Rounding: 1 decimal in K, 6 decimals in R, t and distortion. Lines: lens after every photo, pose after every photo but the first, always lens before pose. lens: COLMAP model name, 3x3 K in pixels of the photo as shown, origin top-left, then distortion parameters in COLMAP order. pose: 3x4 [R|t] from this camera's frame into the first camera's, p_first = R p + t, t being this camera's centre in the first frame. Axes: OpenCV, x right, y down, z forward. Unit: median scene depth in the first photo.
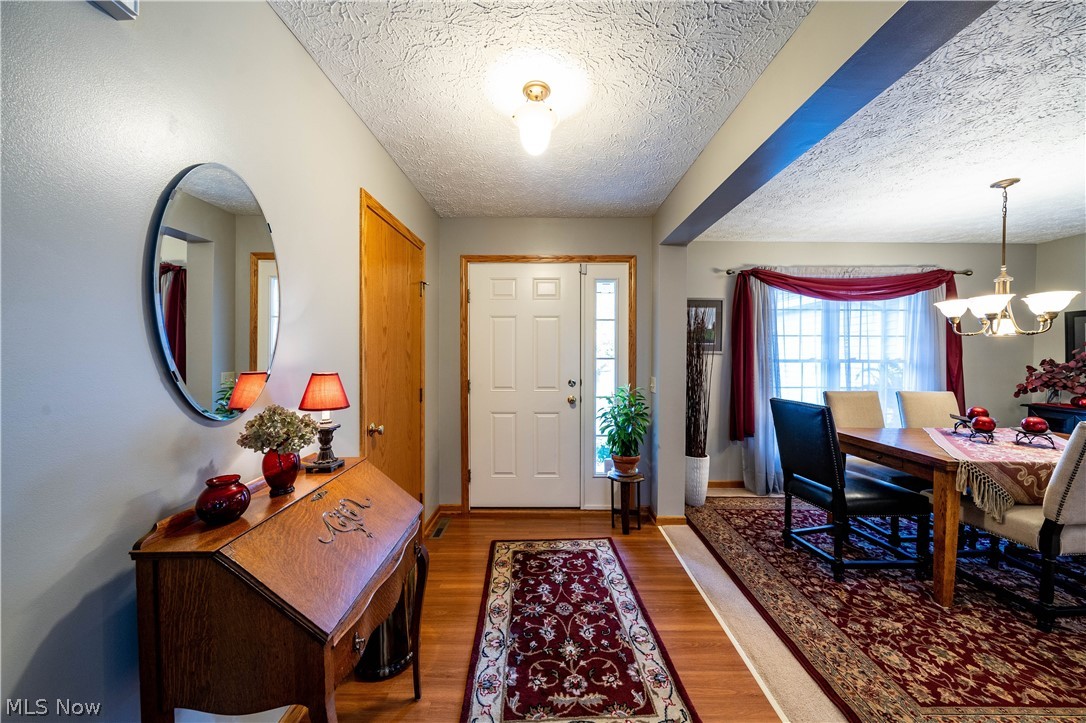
lens RADIAL K [[376.0, 0, 546.6], [0, 376.0, 360.6], [0, 0, 1]] dist [-0.001888, 0.000746]
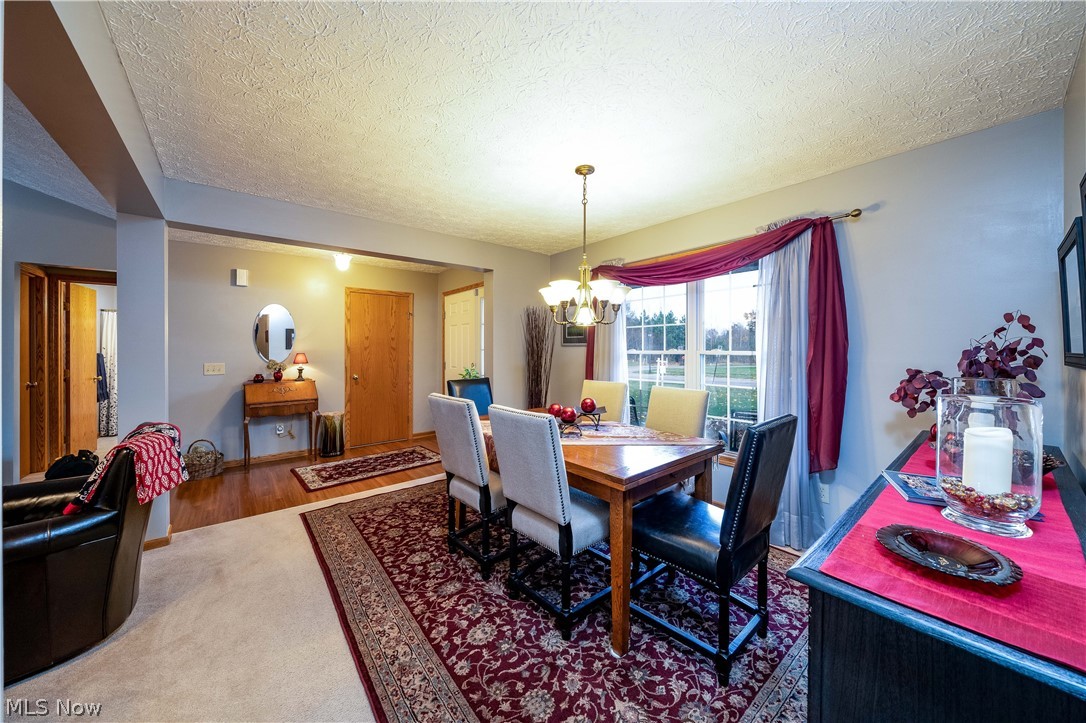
lens RADIAL K [[376.0, 0, 542.7], [0, 376.0, 352.3], [0, 0, 1]] dist [-0.001888, 0.000746]
pose [[0.632134, 0.004795, -0.774844, 2.392818], [-0.004959, 0.999985, 0.002143, -0.000390], [0.774843, 0.002488, 0.632148, 0.372895]]
